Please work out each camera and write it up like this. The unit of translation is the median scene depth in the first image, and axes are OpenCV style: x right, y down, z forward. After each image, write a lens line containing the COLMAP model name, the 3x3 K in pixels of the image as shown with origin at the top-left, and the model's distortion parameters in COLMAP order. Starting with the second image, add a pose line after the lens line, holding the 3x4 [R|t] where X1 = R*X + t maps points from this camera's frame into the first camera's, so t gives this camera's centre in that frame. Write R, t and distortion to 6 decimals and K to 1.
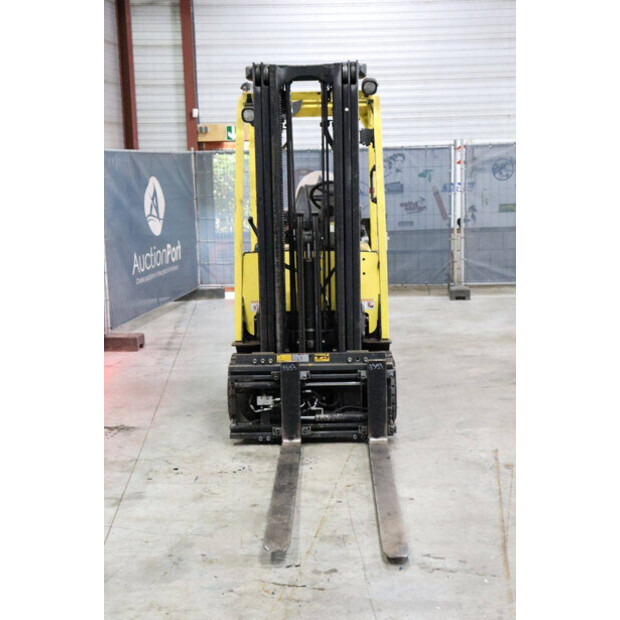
lens RADIAL K [[1069.3, 0, 310.0], [0, 1069.3, 310.0], [0, 0, 1]] dist [0.156157, 0.158390]
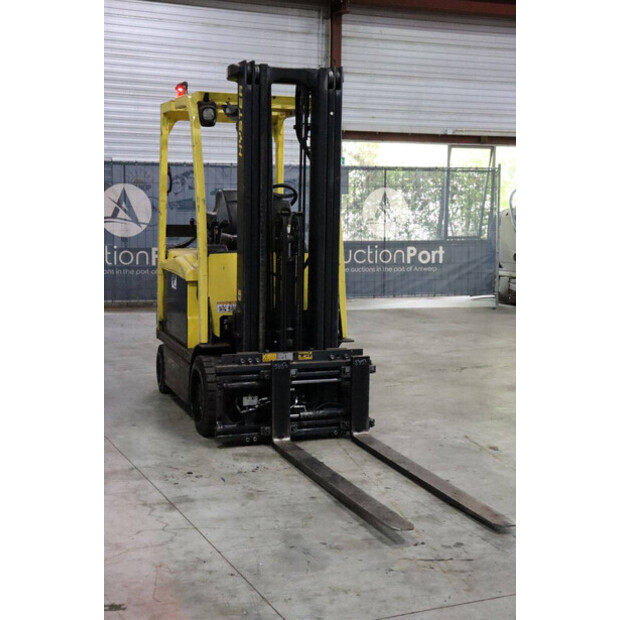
lens RADIAL K [[1069.3, 0, 310.0], [0, 1069.3, 310.0], [0, 0, 1]] dist [0.156157, 0.158390]
pose [[0.916226, -0.007430, 0.400593, -0.389850], [0.022183, 0.999235, -0.032204, 0.034018], [-0.400048, 0.038393, 0.915690, 0.069311]]
